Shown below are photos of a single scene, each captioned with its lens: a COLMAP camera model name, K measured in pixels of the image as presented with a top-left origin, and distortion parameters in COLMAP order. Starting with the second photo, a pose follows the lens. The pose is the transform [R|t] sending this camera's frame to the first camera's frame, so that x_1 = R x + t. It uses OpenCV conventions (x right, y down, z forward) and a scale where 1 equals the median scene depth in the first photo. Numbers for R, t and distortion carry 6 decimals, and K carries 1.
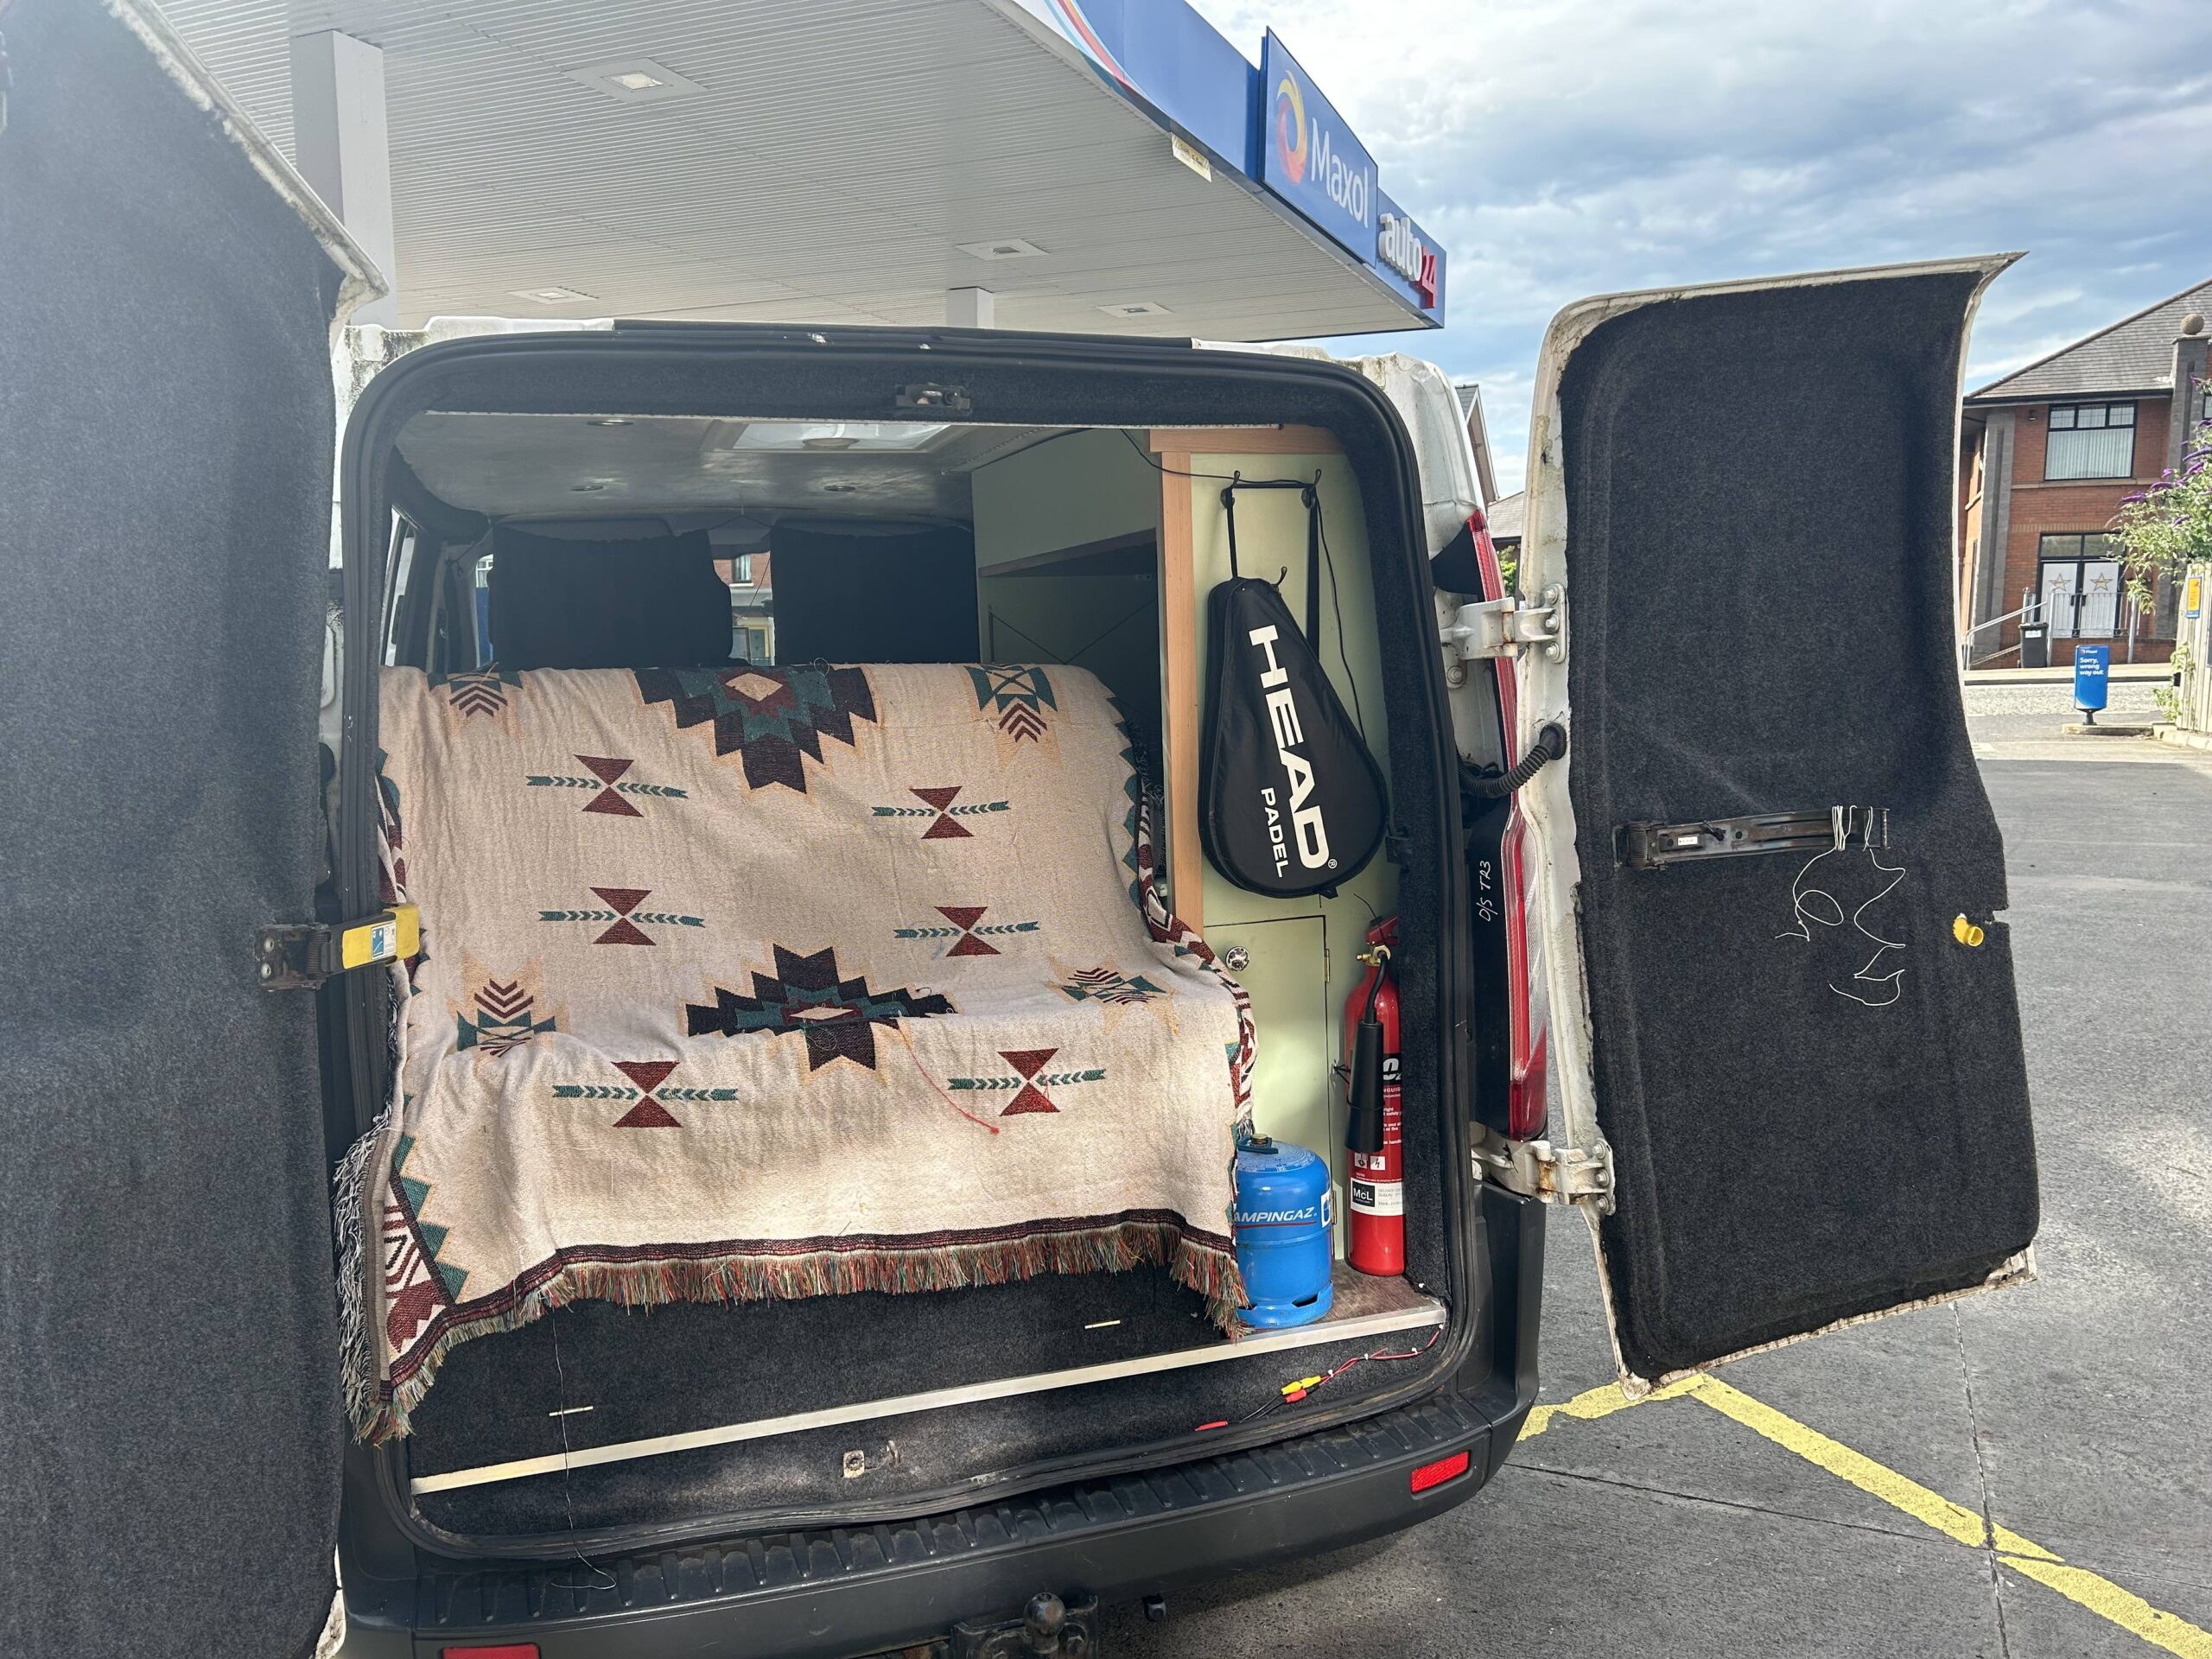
lens RADIAL K [[1660.5, 0, 1107.4], [0, 1660.5, 870.9], [0, 0, 1]] dist [0.054130, -0.100734]
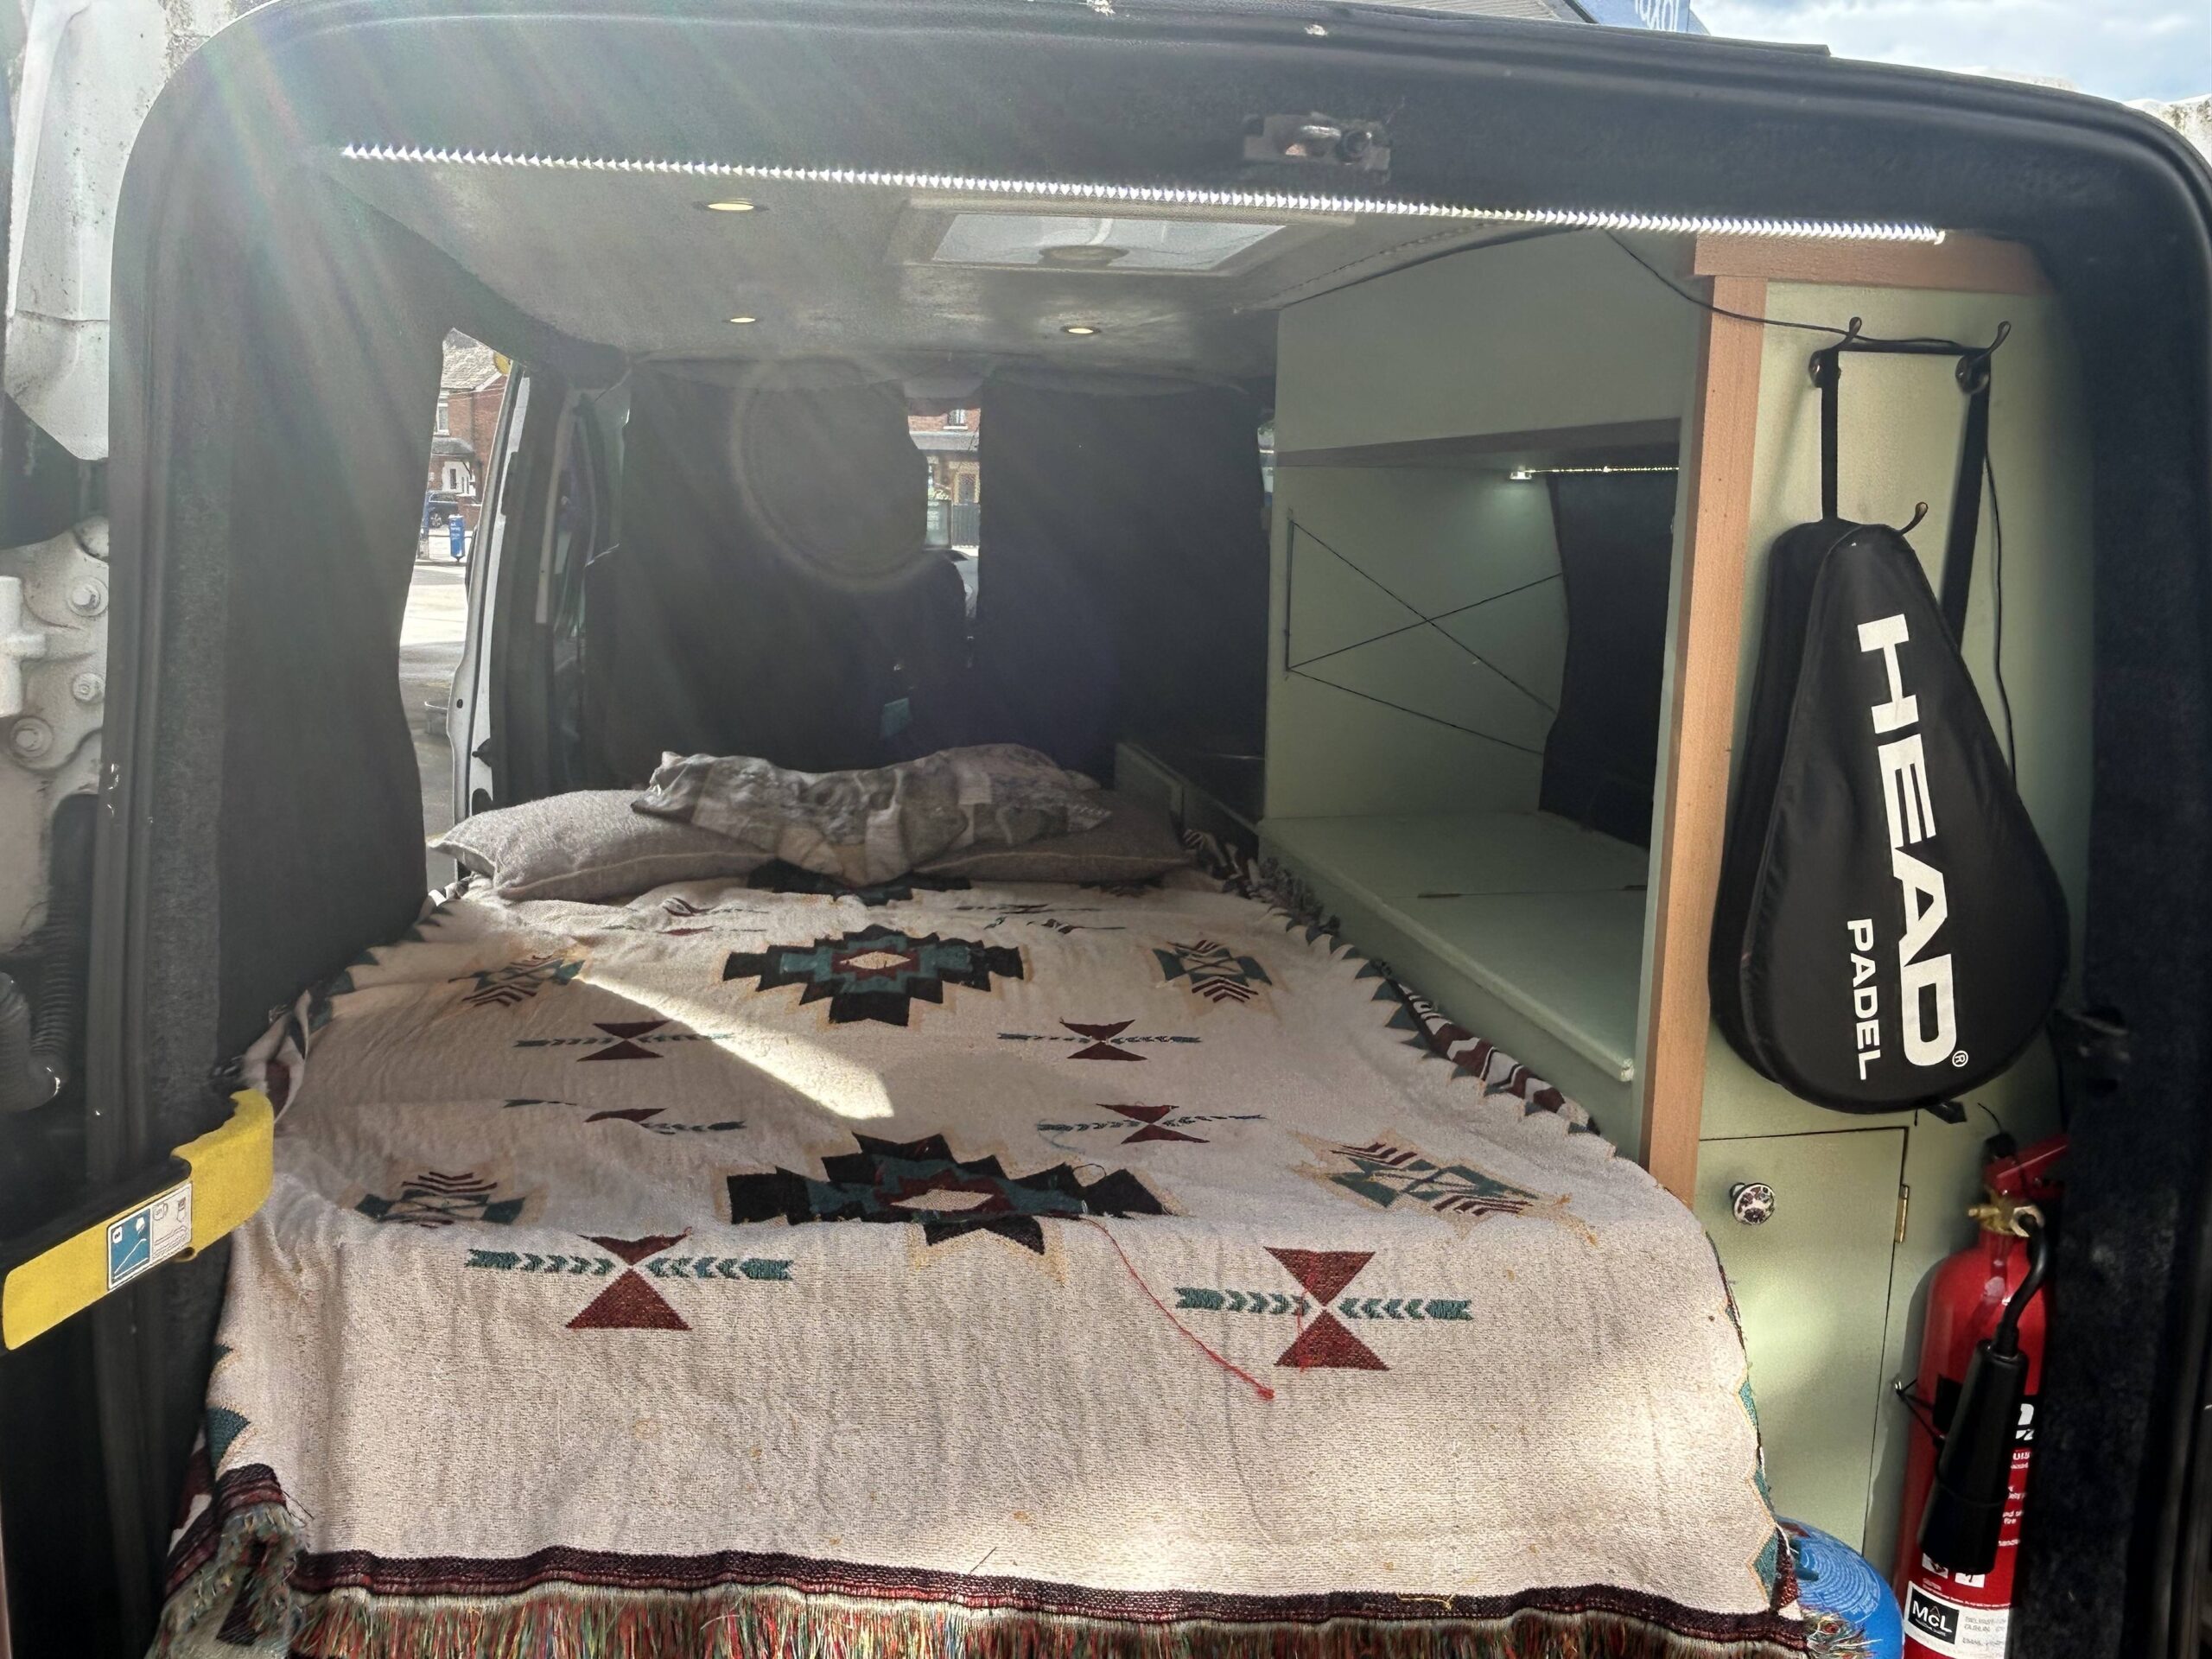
lens RADIAL K [[1684.2, 0, 1079.7], [0, 1684.2, 827.7], [0, 0, 1]] dist [-0.013158, -0.002335]
pose [[0.989255, 0.070688, -0.127975, -0.084767], [-0.063158, 0.996078, 0.061973, -0.096187], [0.131854, -0.053224, 0.989839, 0.431014]]
